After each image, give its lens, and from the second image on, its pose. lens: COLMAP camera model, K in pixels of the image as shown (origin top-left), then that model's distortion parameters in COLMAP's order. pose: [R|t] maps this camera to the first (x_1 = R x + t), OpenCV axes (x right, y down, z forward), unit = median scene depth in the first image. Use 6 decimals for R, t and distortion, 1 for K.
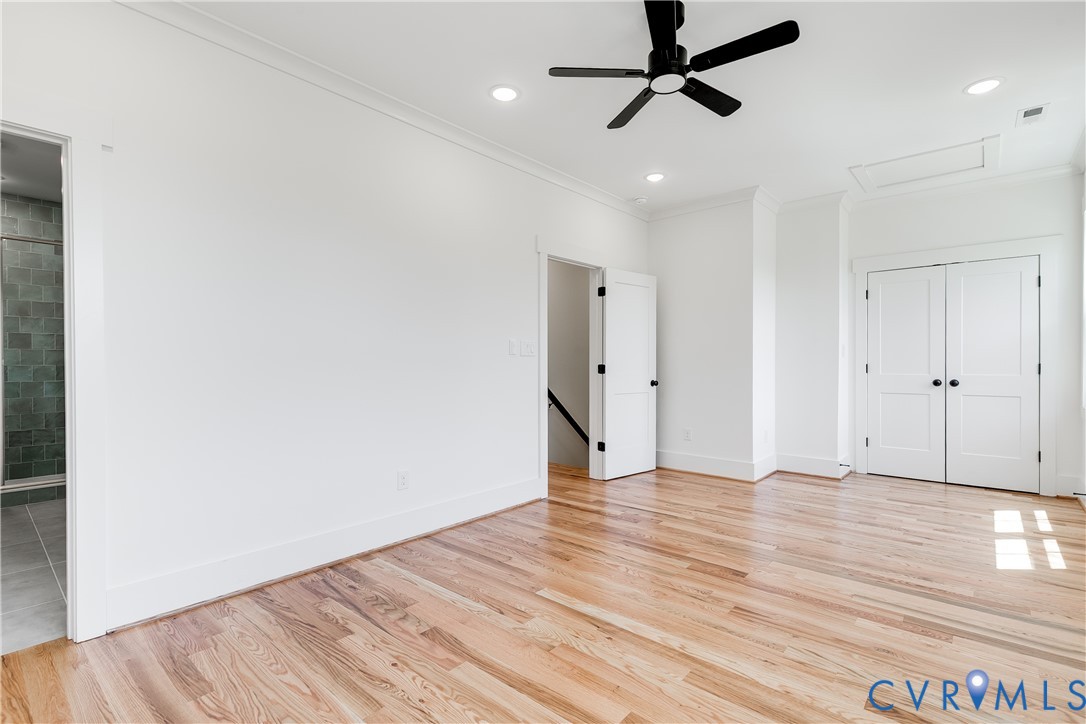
lens RADIAL K [[502.7, 0, 543.0], [0, 502.7, 362.0], [0, 0, 1]] dist [0.008943, -0.000319]
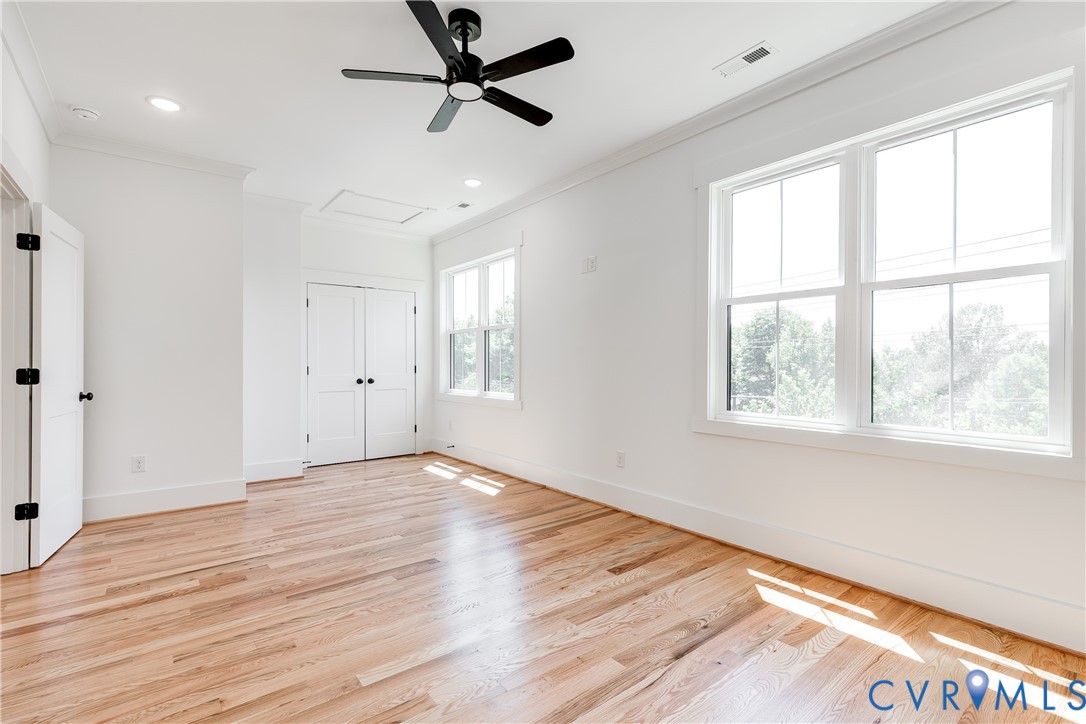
lens RADIAL K [[502.7, 0, 543.0], [0, 502.7, 362.0], [0, 0, 1]] dist [0.008943, -0.000319]
pose [[0.187765, 0.006212, 0.982194, -0.494474], [-0.000825, 0.999981, -0.006167, 0.001154], [-0.982214, 0.000347, 0.187767, 0.448973]]
